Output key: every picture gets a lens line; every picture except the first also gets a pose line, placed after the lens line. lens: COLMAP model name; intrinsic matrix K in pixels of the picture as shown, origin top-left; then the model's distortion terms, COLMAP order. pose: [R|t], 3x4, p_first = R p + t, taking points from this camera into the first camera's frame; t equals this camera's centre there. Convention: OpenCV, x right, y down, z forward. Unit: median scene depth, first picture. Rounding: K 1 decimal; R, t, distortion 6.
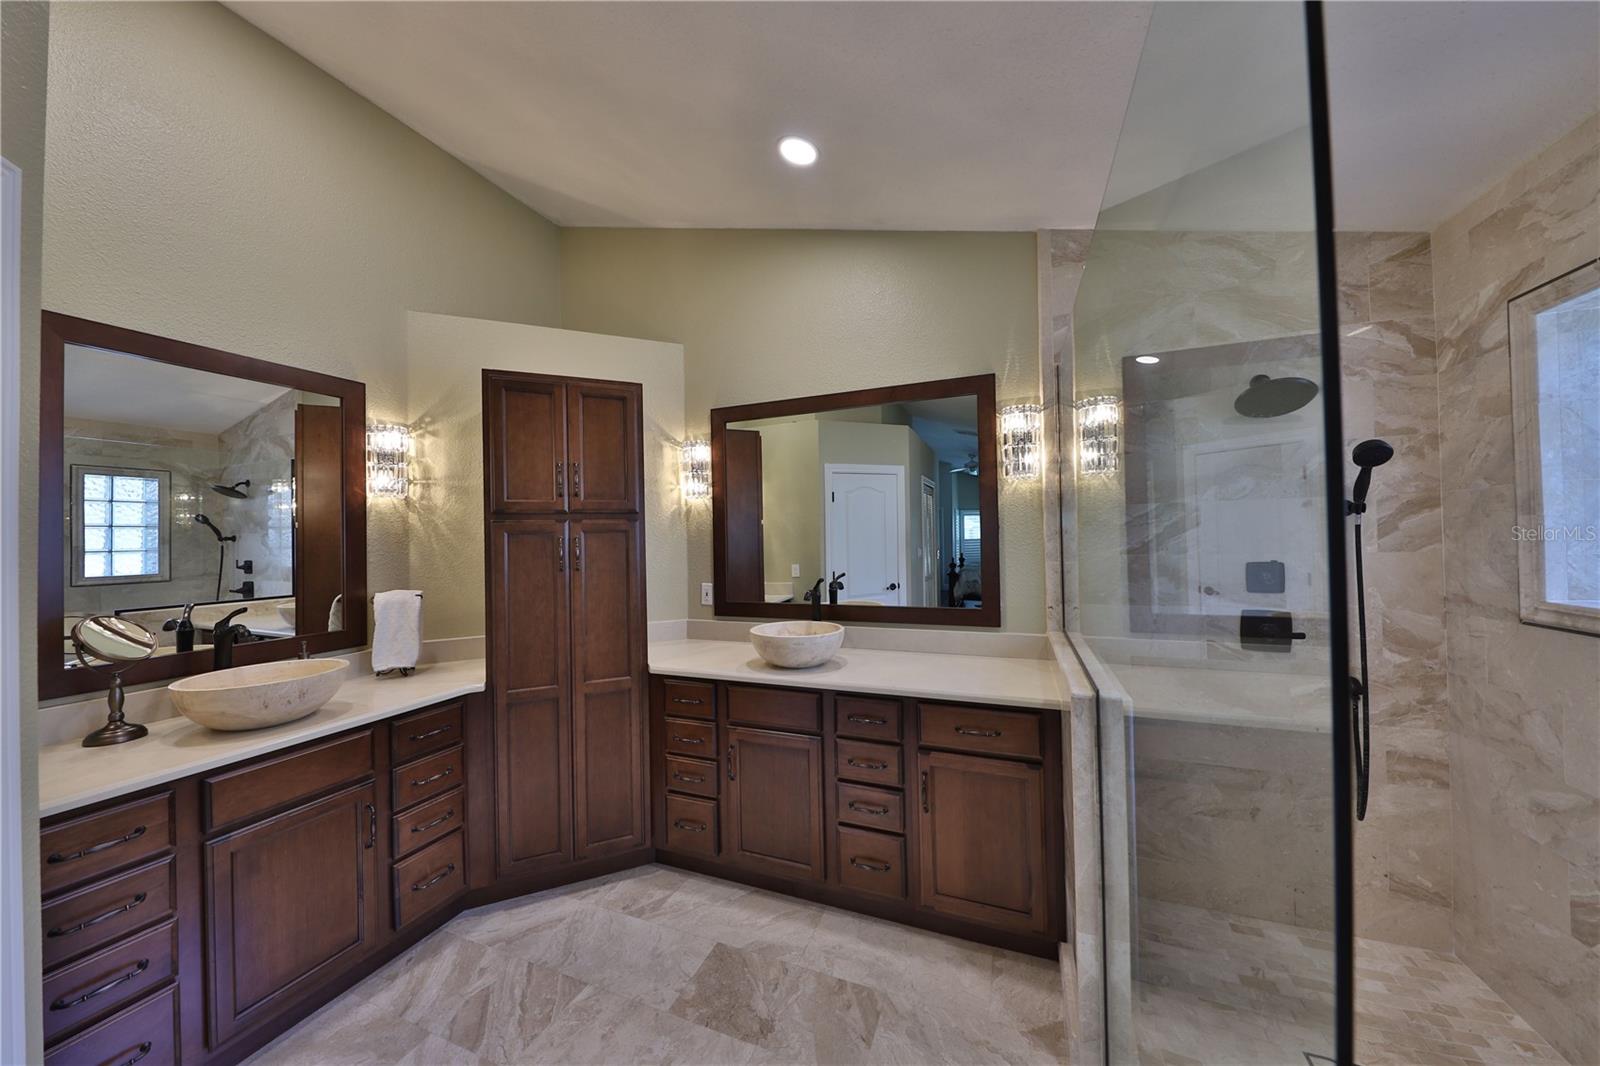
lens RADIAL K [[541.4, 0, 794.9], [0, 541.4, 535.0], [0, 0, 1]] dist [0.001796, -0.001492]
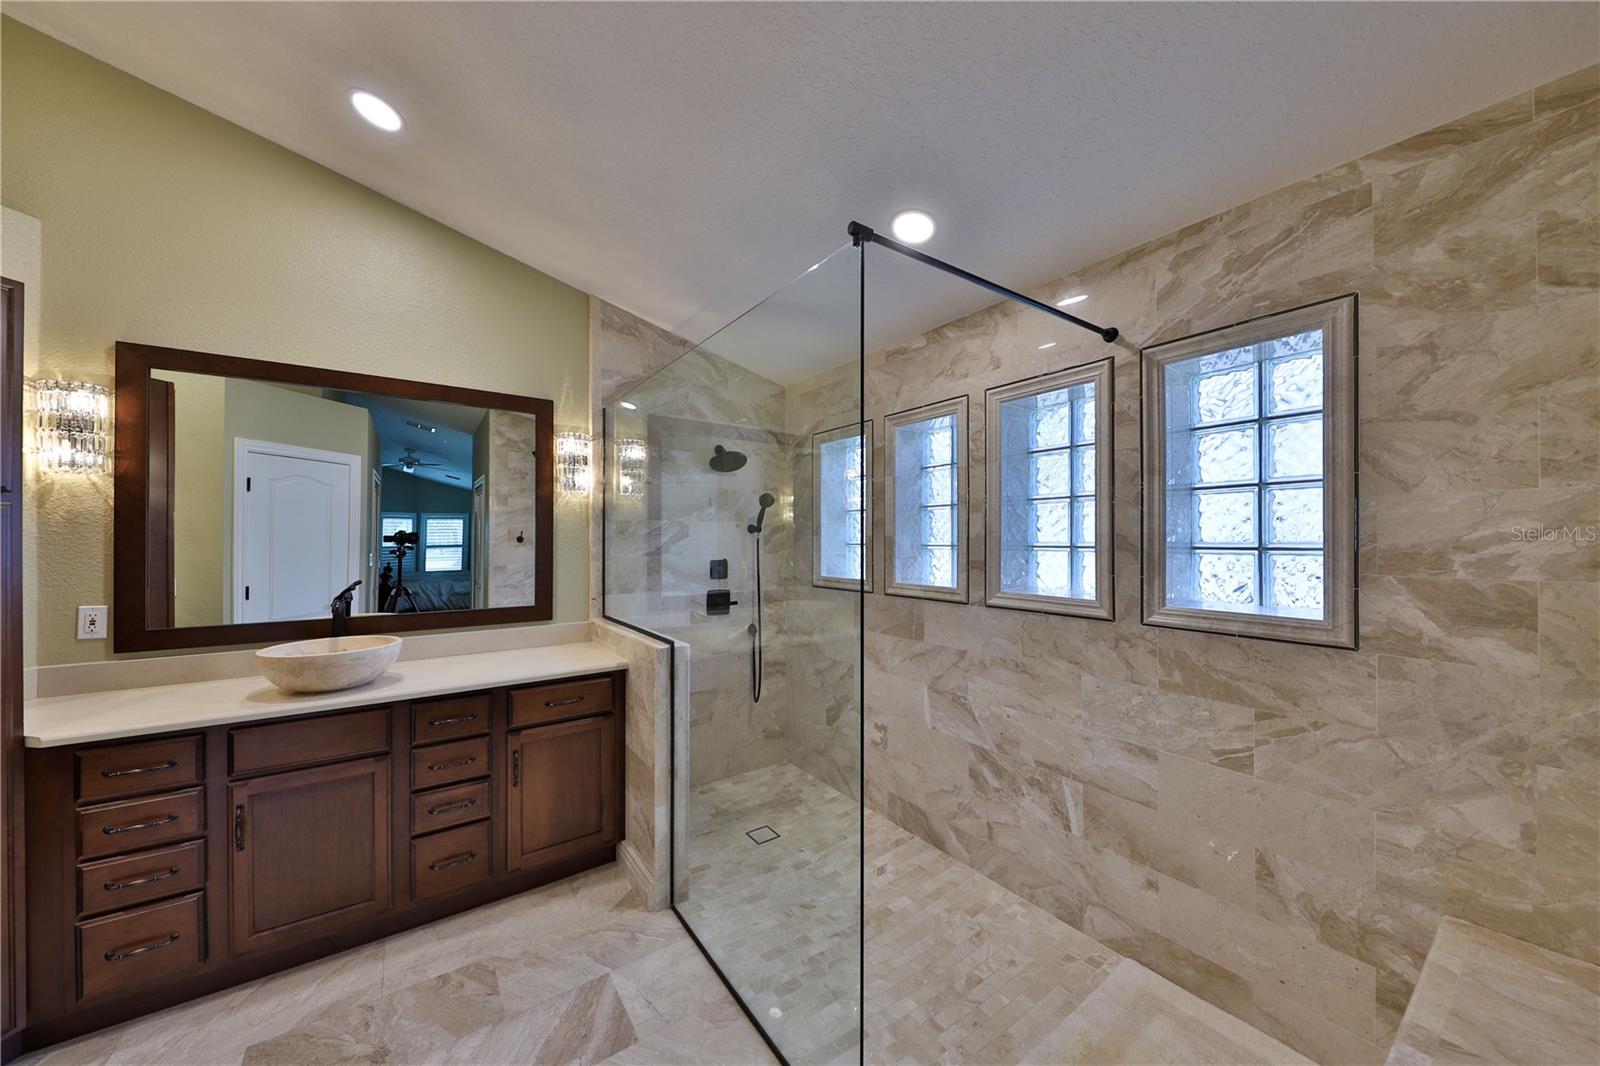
lens RADIAL K [[541.4, 0, 804.5], [0, 541.4, 538.0], [0, 0, 1]] dist [0.001796, -0.001492]
pose [[0.545318, 0.022286, 0.837933, -0.355522], [-0.019337, 0.999715, -0.014004, 0.001030], [-0.838006, -0.008567, 0.545594, -0.102101]]
